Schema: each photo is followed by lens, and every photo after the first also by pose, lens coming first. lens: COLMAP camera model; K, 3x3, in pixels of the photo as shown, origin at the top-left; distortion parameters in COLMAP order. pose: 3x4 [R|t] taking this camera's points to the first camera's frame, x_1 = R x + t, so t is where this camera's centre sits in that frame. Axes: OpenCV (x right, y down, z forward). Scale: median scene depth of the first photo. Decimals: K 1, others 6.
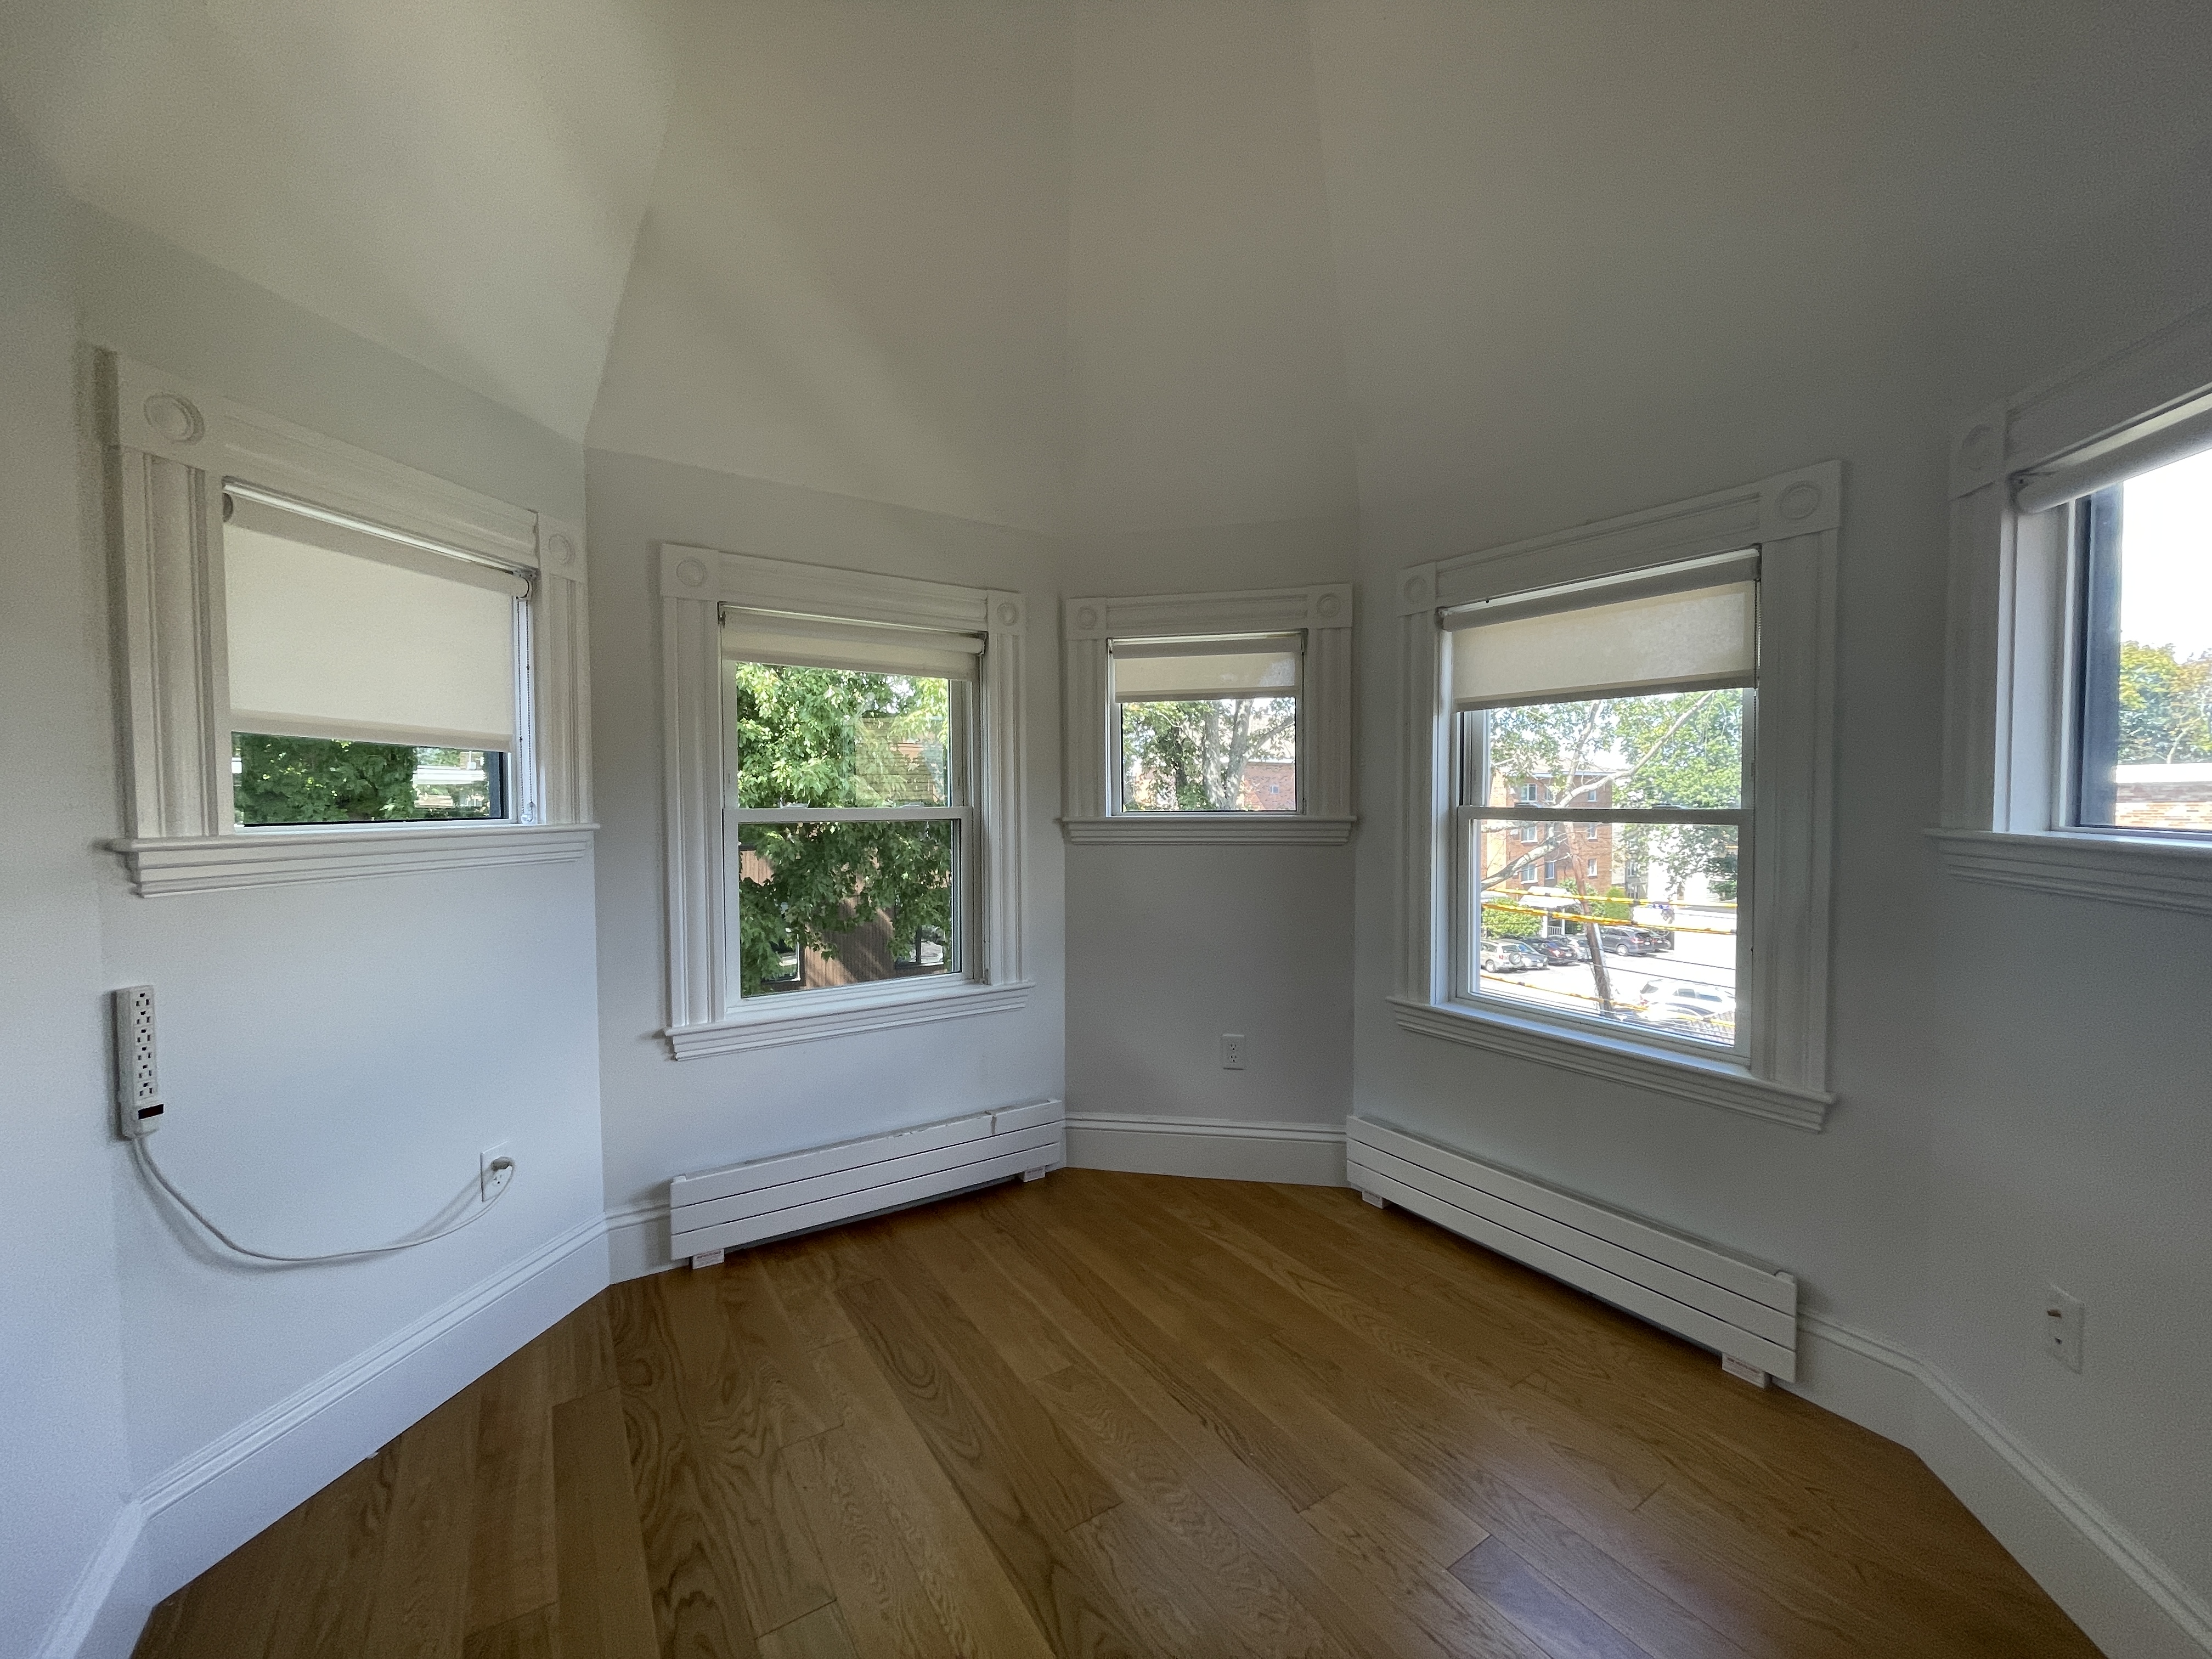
lens RADIAL K [[893.8, 0, 1120.6], [0, 893.8, 836.3], [0, 0, 1]] dist [0.000112, 0.000073]
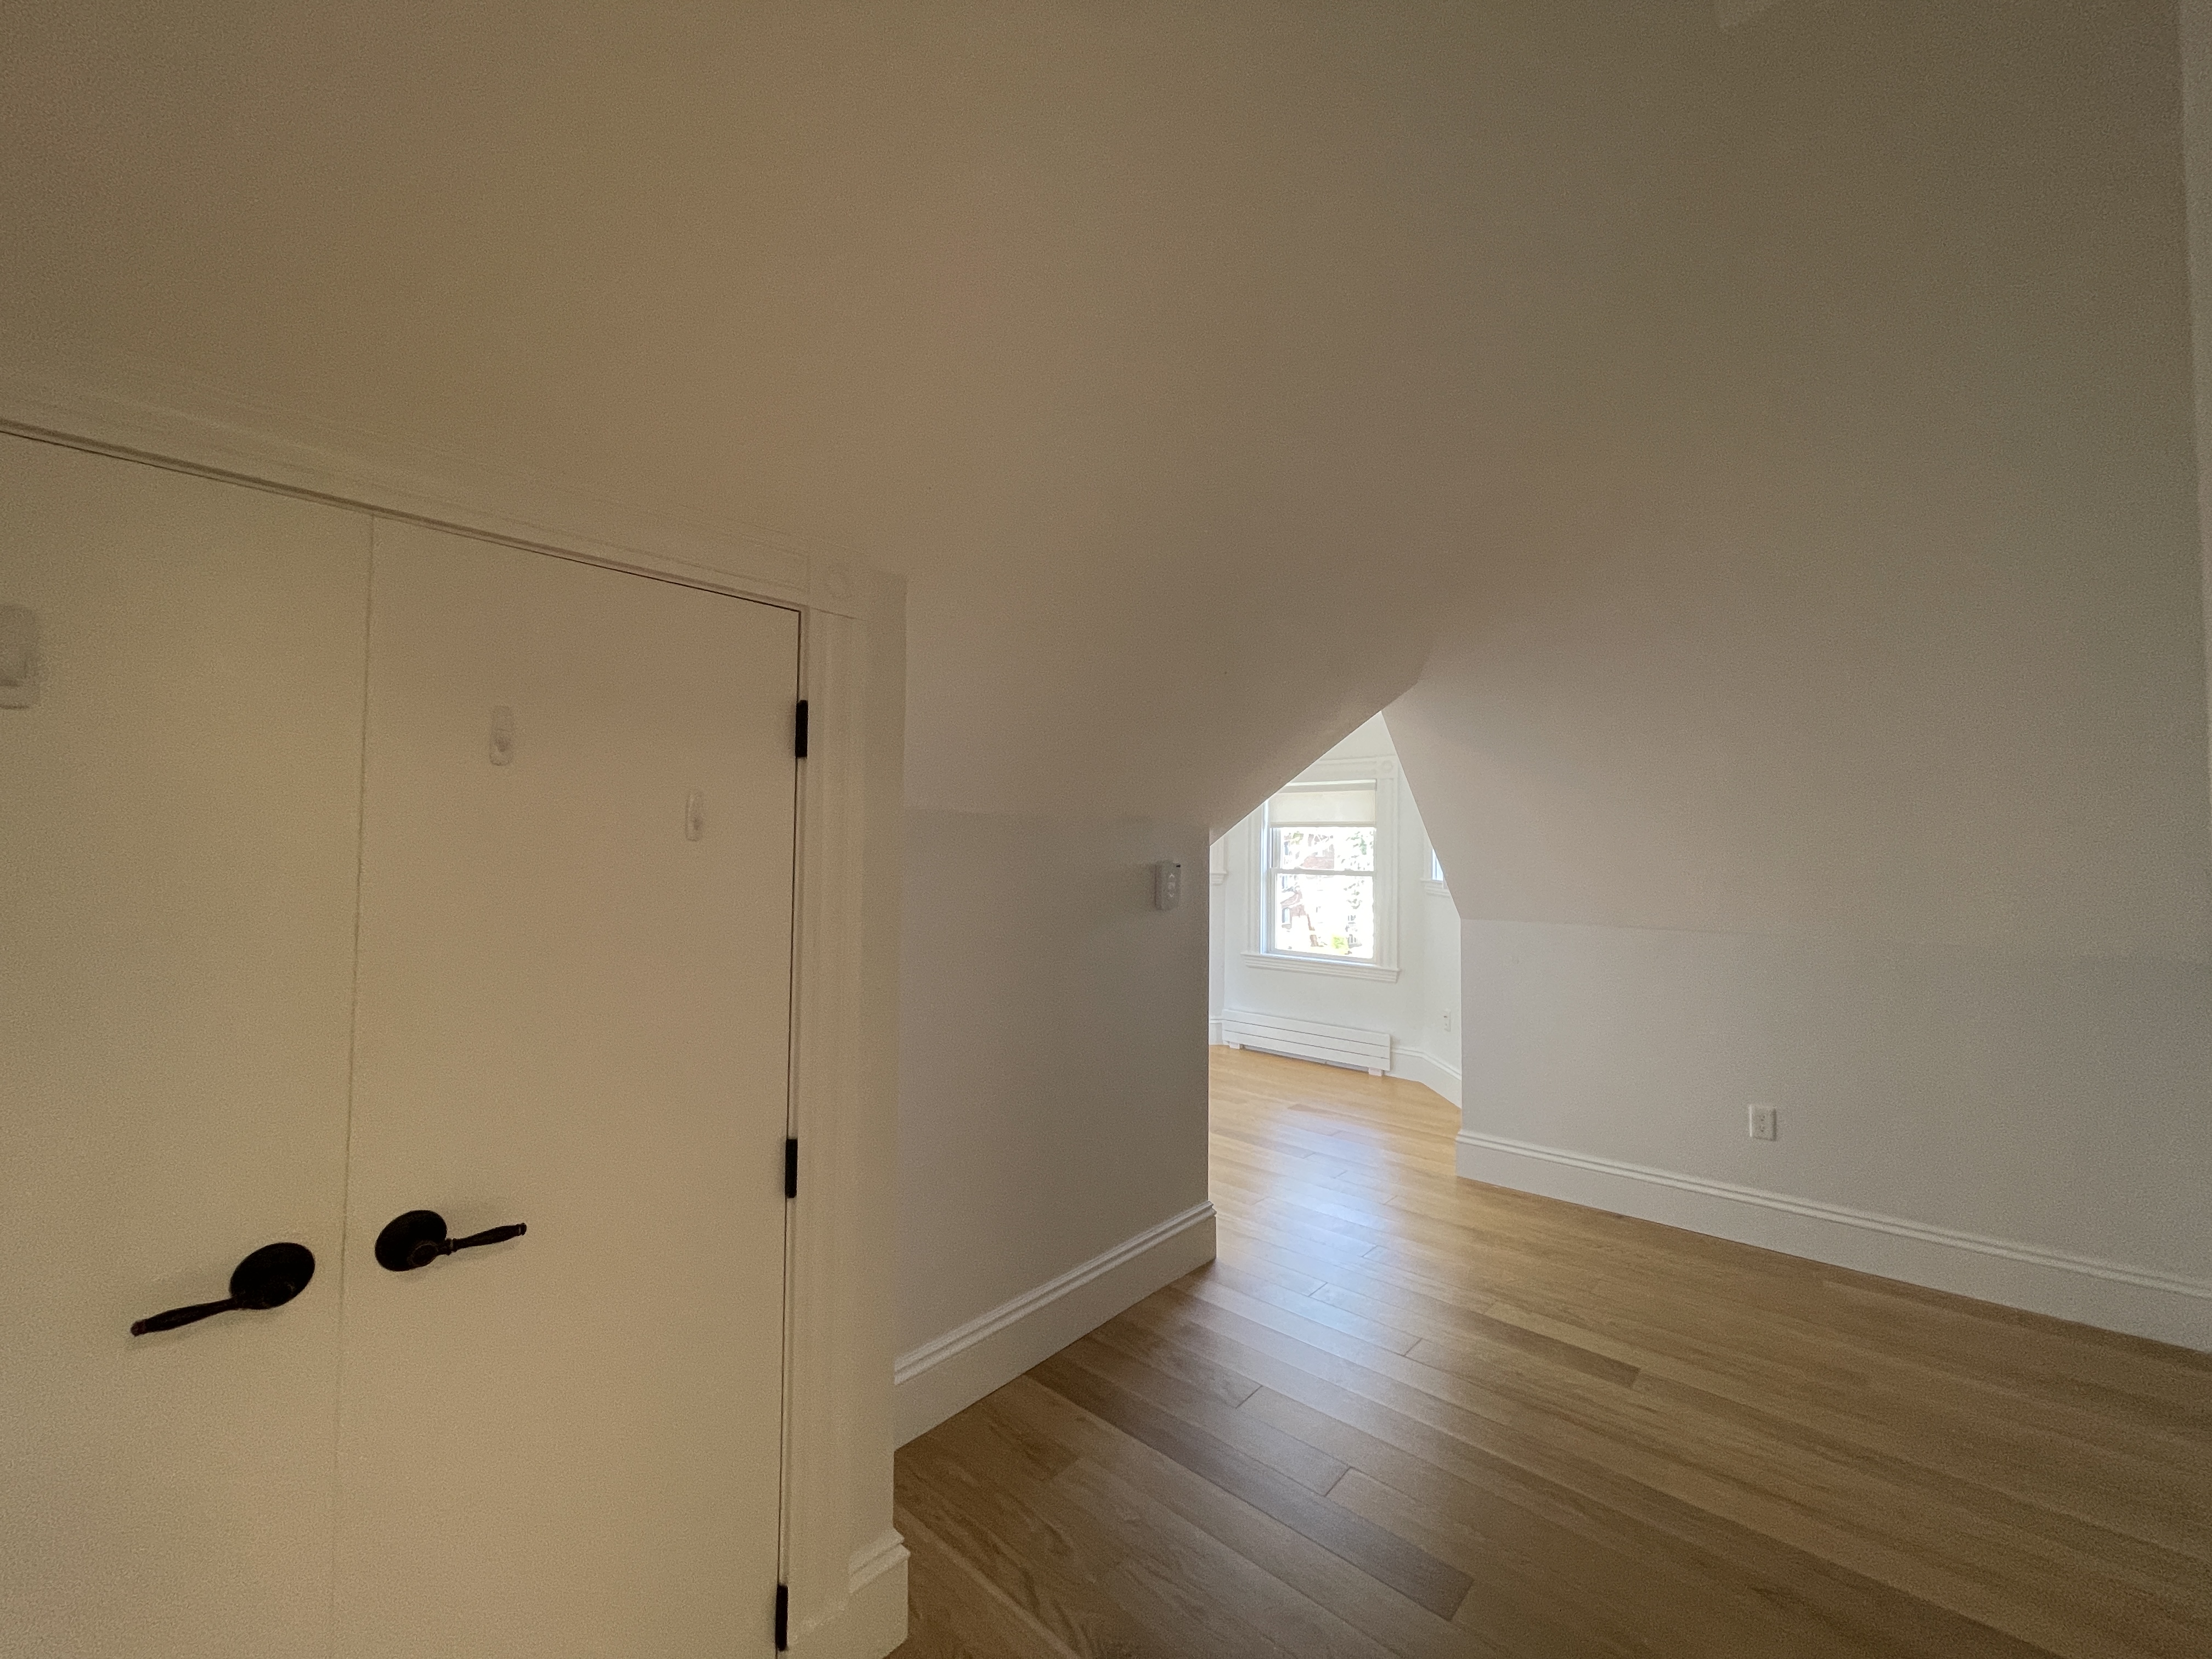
lens RADIAL K [[893.8, 0, 1094.6], [0, 893.8, 824.8], [0, 0, 1]] dist [0.000112, 0.000073]
pose [[0.971223, 0.024235, 0.236938, -0.647826], [-0.008430, 0.997684, -0.067495, 0.016841], [-0.238025, 0.063556, 0.969177, -1.201744]]
